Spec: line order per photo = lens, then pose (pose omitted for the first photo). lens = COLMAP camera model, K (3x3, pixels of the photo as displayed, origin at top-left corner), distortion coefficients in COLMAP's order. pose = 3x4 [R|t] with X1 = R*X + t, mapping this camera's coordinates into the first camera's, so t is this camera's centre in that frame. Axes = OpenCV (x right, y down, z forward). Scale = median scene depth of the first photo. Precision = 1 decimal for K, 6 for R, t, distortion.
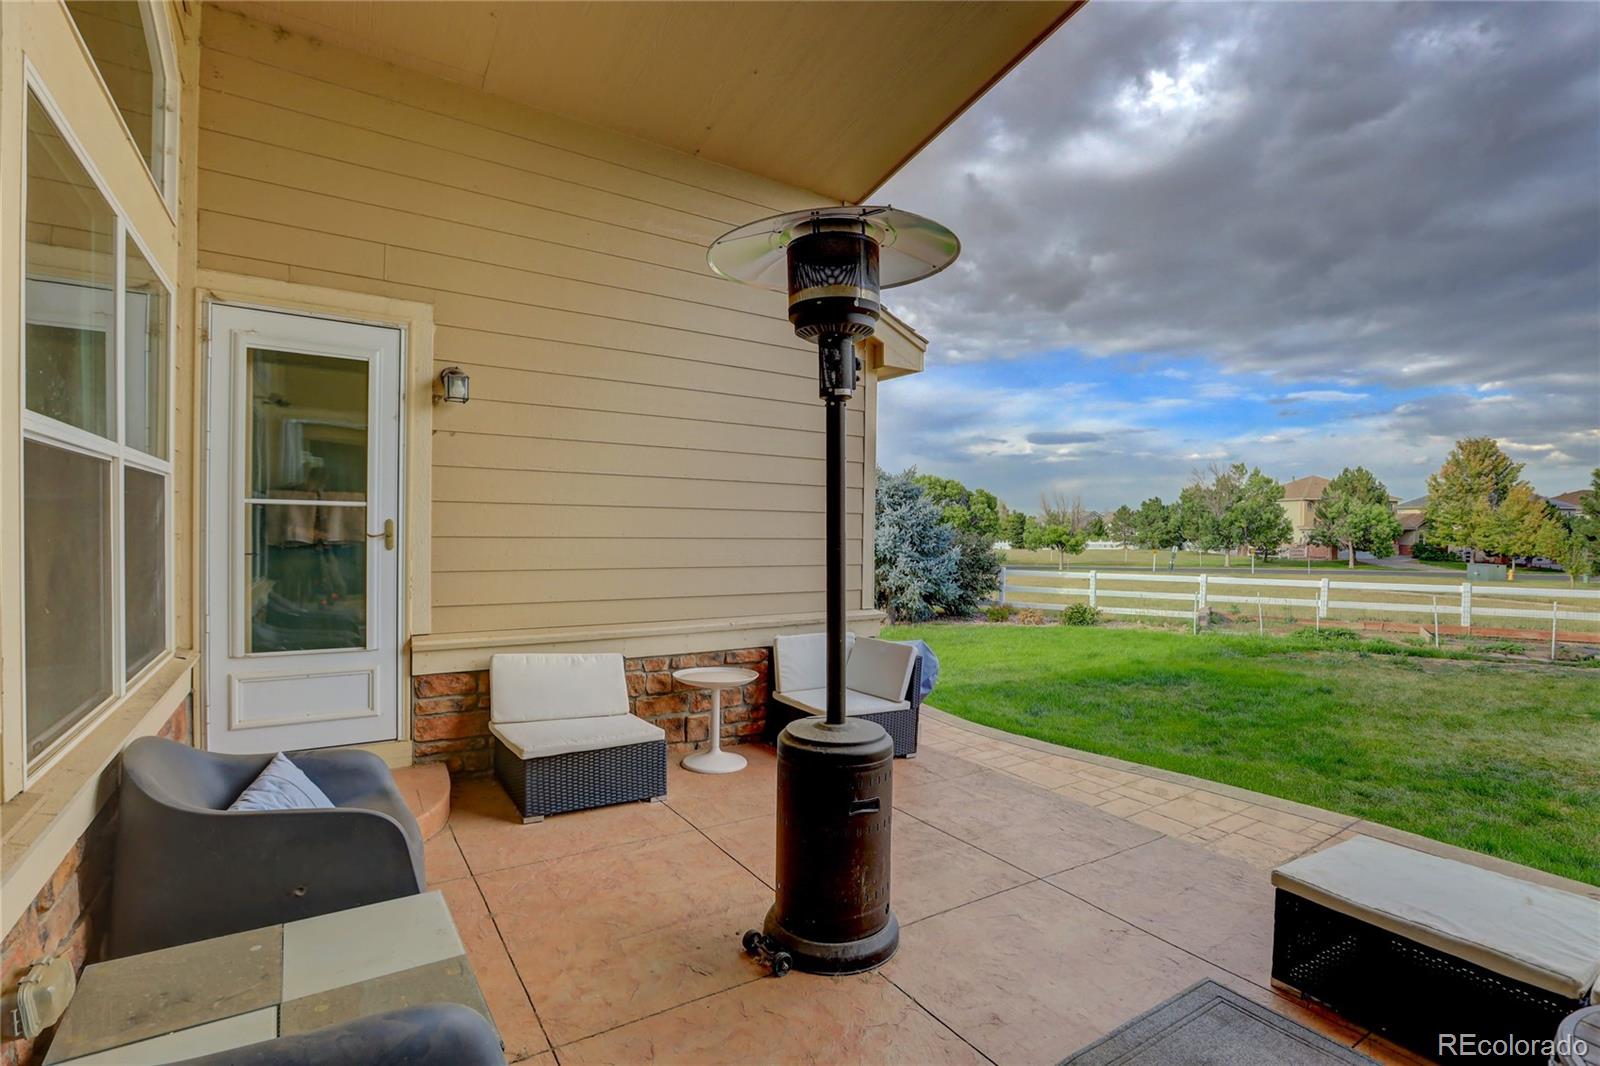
lens RADIAL K [[750.0, 0, 812.3], [0, 750.0, 528.7], [0, 0, 1]] dist [-0.027937, 0.000100]
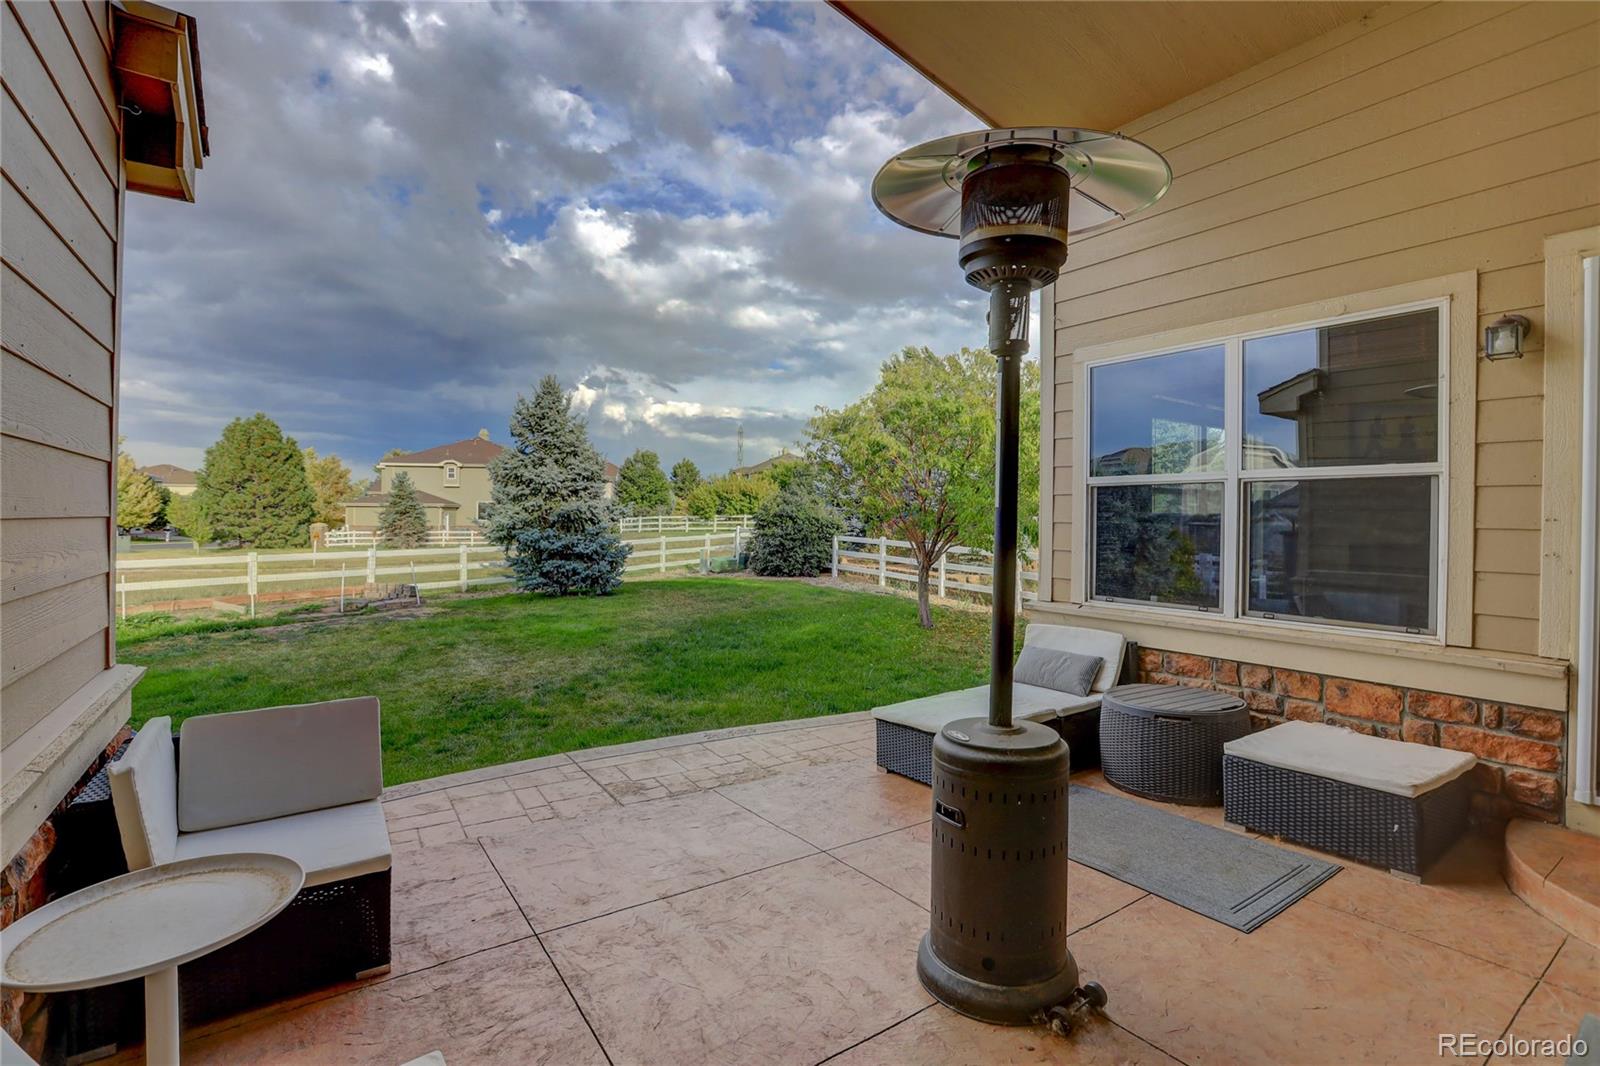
lens RADIAL K [[750.0, 0, 812.3], [0, 750.0, 528.7], [0, 0, 1]] dist [-0.027937, 0.000100]
pose [[-0.018669, -0.029443, 0.999392, -0.383018], [-0.011446, 0.999507, 0.029233, 0.003862], [-0.999760, -0.010894, -0.018997, 0.579595]]
